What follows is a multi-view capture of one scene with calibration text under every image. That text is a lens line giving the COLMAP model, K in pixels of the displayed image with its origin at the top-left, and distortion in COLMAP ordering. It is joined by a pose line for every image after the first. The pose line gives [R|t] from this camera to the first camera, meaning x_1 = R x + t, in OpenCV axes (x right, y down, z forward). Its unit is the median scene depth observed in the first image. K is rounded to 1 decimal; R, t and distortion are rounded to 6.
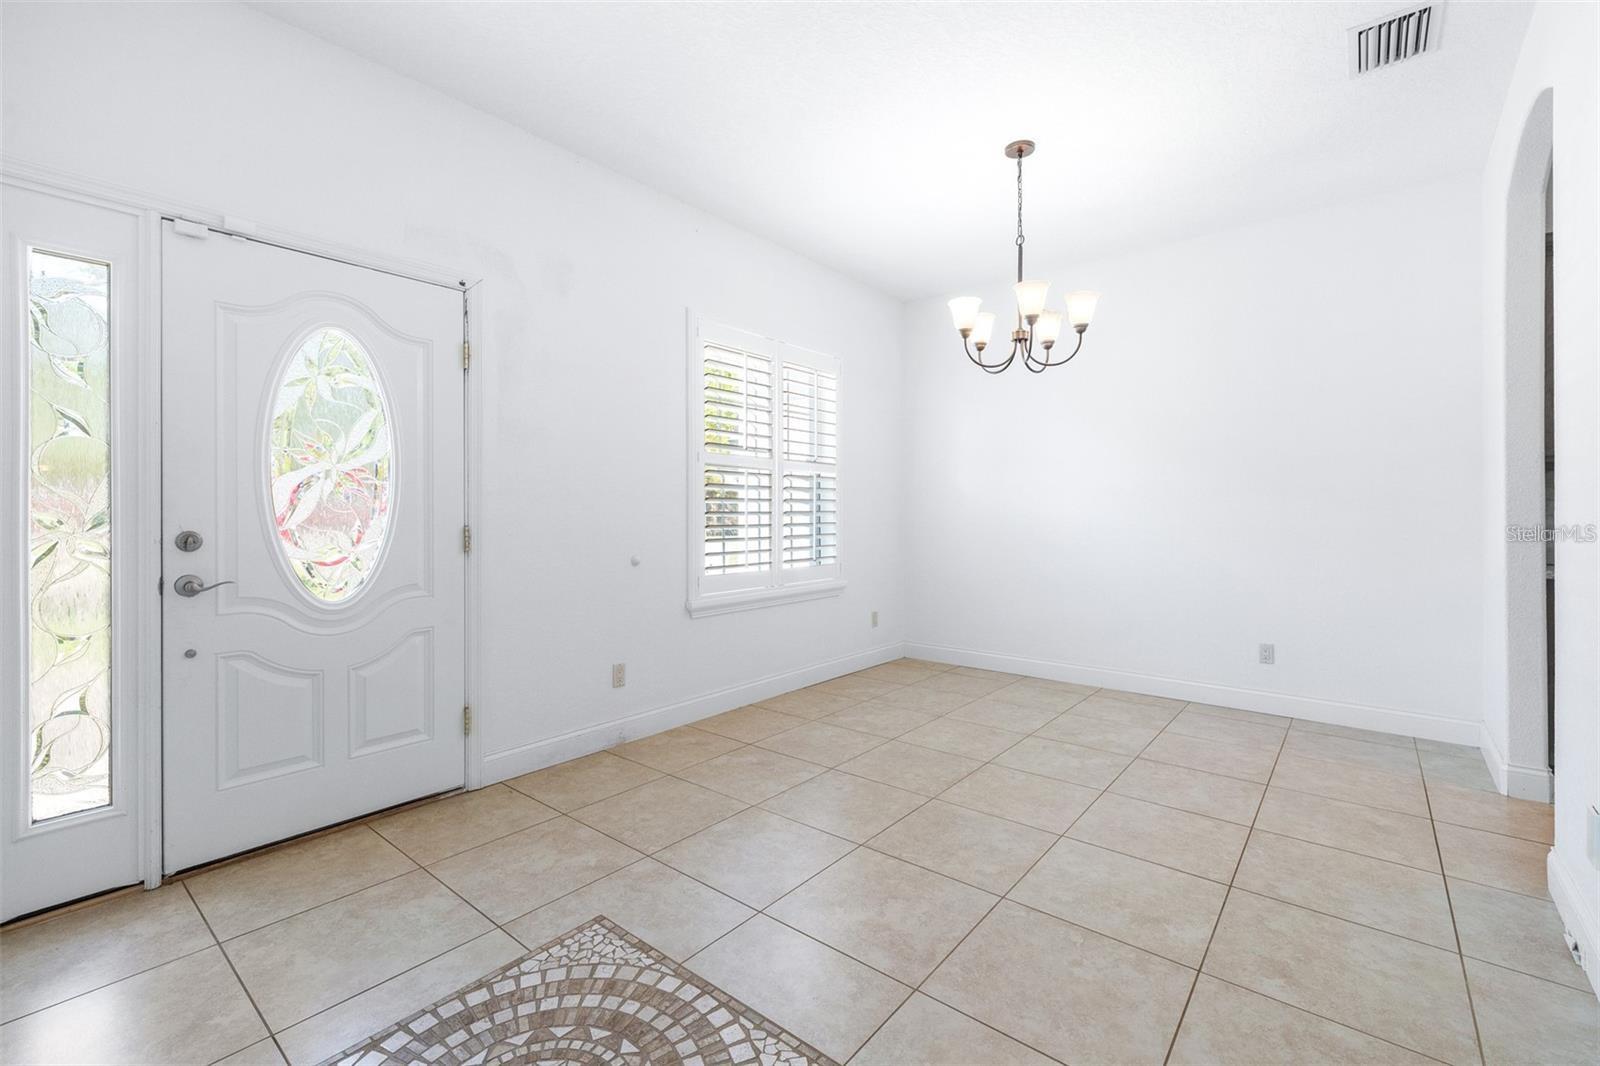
lens RADIAL K [[689.5, 0, 805.1], [0, 689.5, 524.9], [0, 0, 1]] dist [-0.003881, -0.000205]
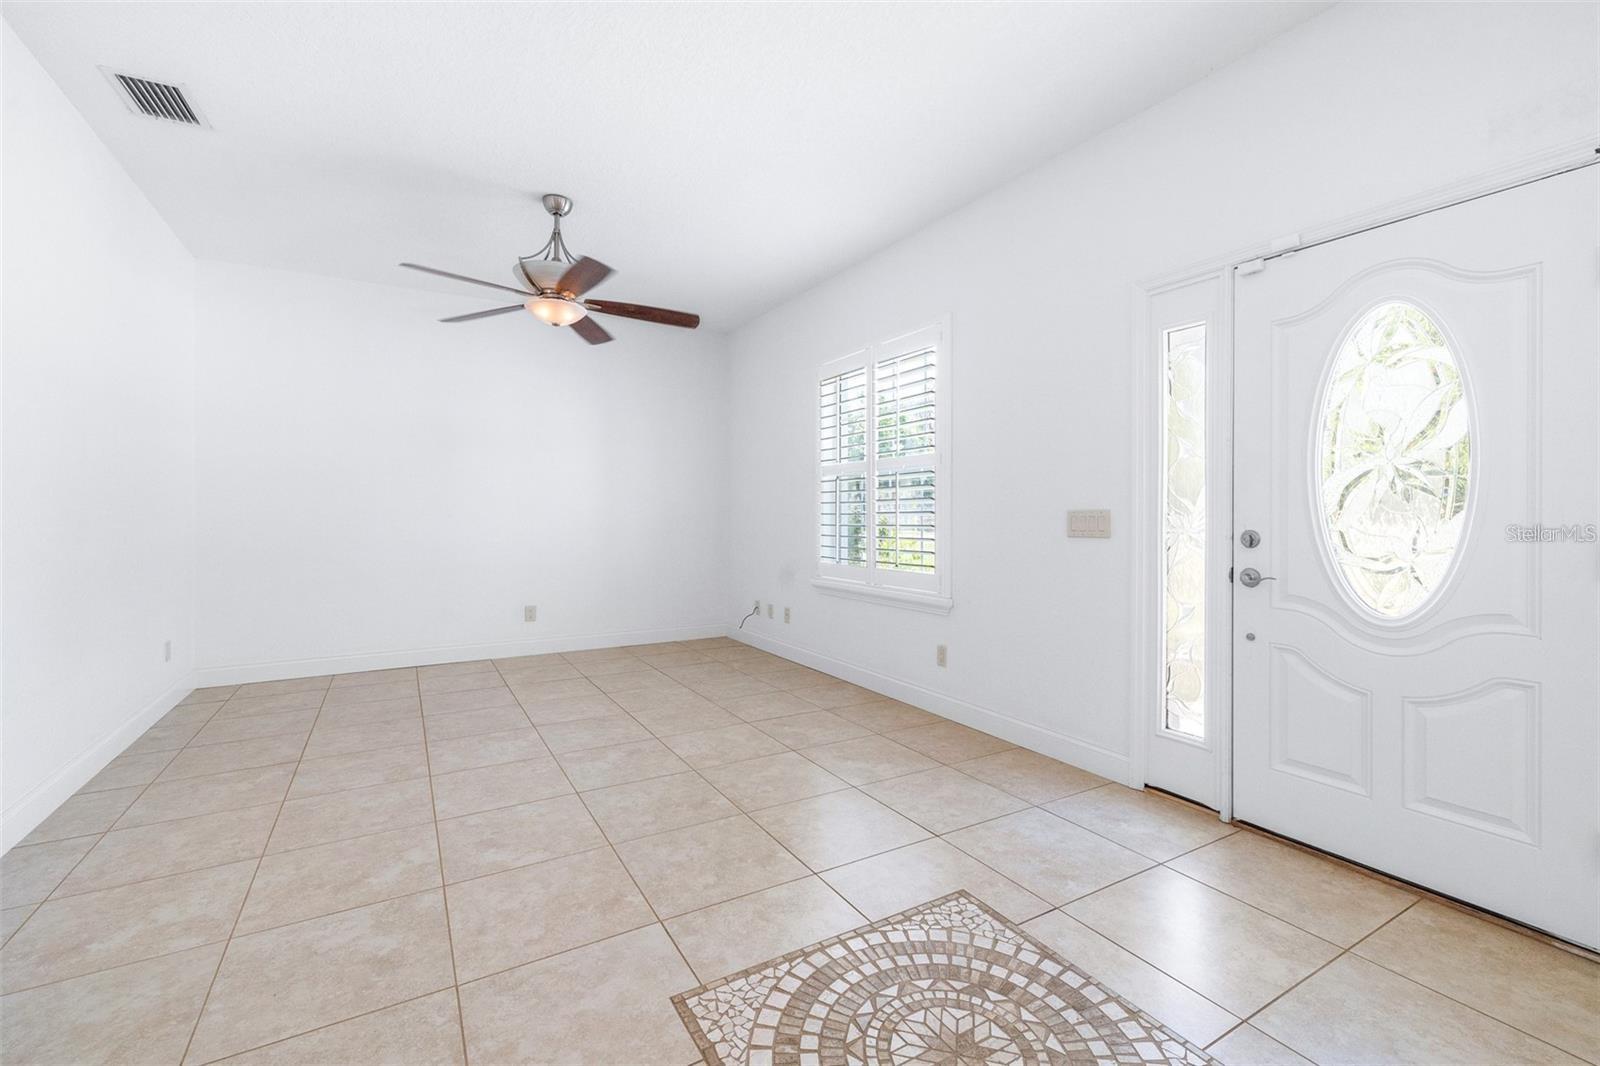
lens RADIAL K [[689.5, 0, 804.8], [0, 689.5, 520.0], [0, 0, 1]] dist [-0.003881, -0.000205]
pose [[-0.355852, 0.001856, -0.934541, 0.444438], [-0.026262, 0.999583, 0.011985, -0.001458], [0.934173, 0.028808, -0.355654, 0.705828]]
